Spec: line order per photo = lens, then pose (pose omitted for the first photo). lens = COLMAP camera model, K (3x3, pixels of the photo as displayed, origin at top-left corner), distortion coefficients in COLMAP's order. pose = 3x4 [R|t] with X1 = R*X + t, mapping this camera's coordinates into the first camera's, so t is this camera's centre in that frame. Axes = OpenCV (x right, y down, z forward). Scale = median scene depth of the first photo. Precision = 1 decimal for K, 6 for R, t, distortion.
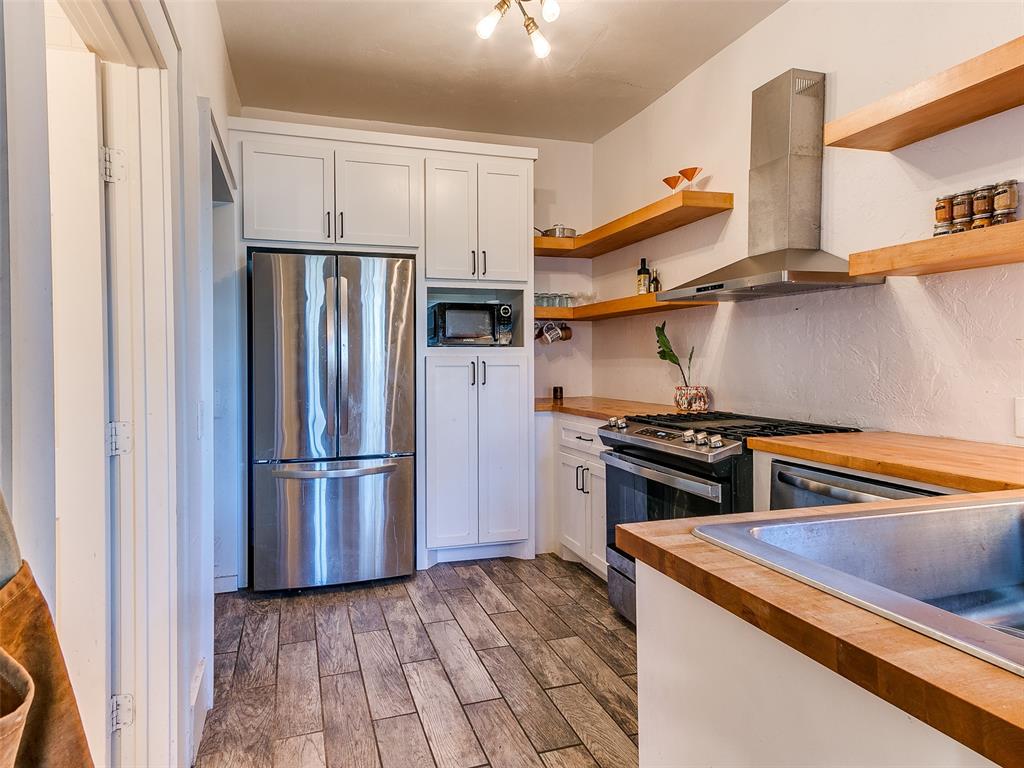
lens RADIAL K [[541.4, 0, 531.5], [0, 541.4, 370.8], [0, 0, 1]] dist [0.019835, -0.000121]
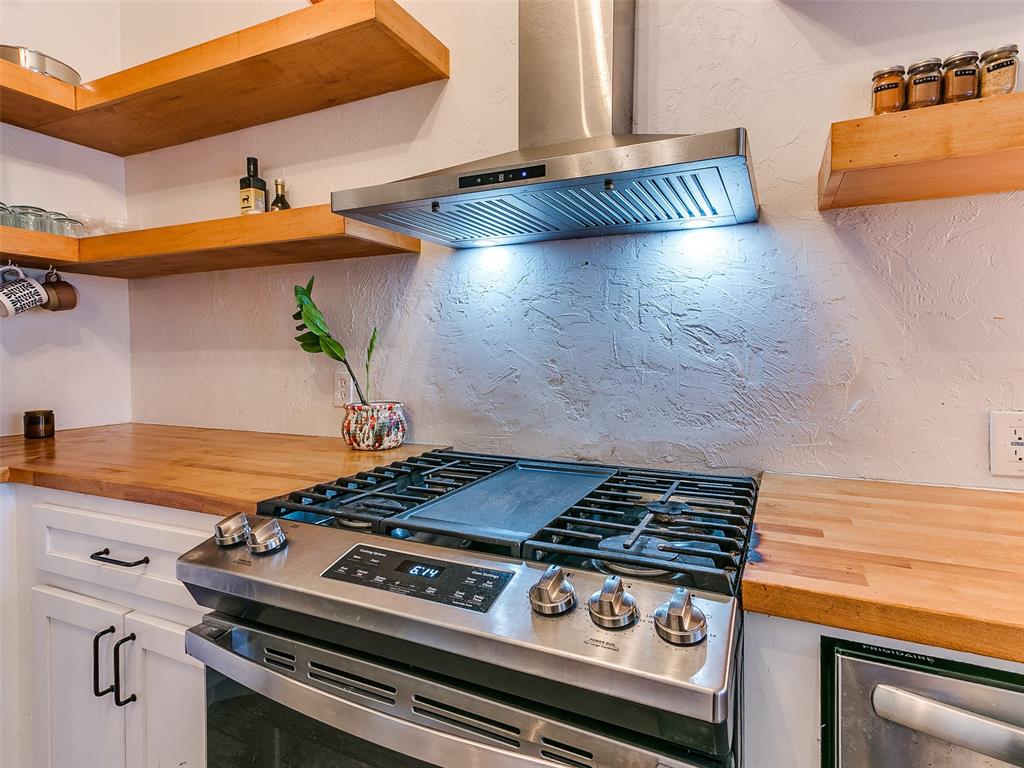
lens RADIAL K [[541.4, 0, 531.5], [0, 541.4, 370.8], [0, 0, 1]] dist [0.019835, -0.000121]
pose [[0.727121, -0.017649, 0.686282, 0.042492], [0.012753, 0.999844, 0.012202, -0.006510], [-0.686391, -0.000120, 0.727233, 0.485439]]
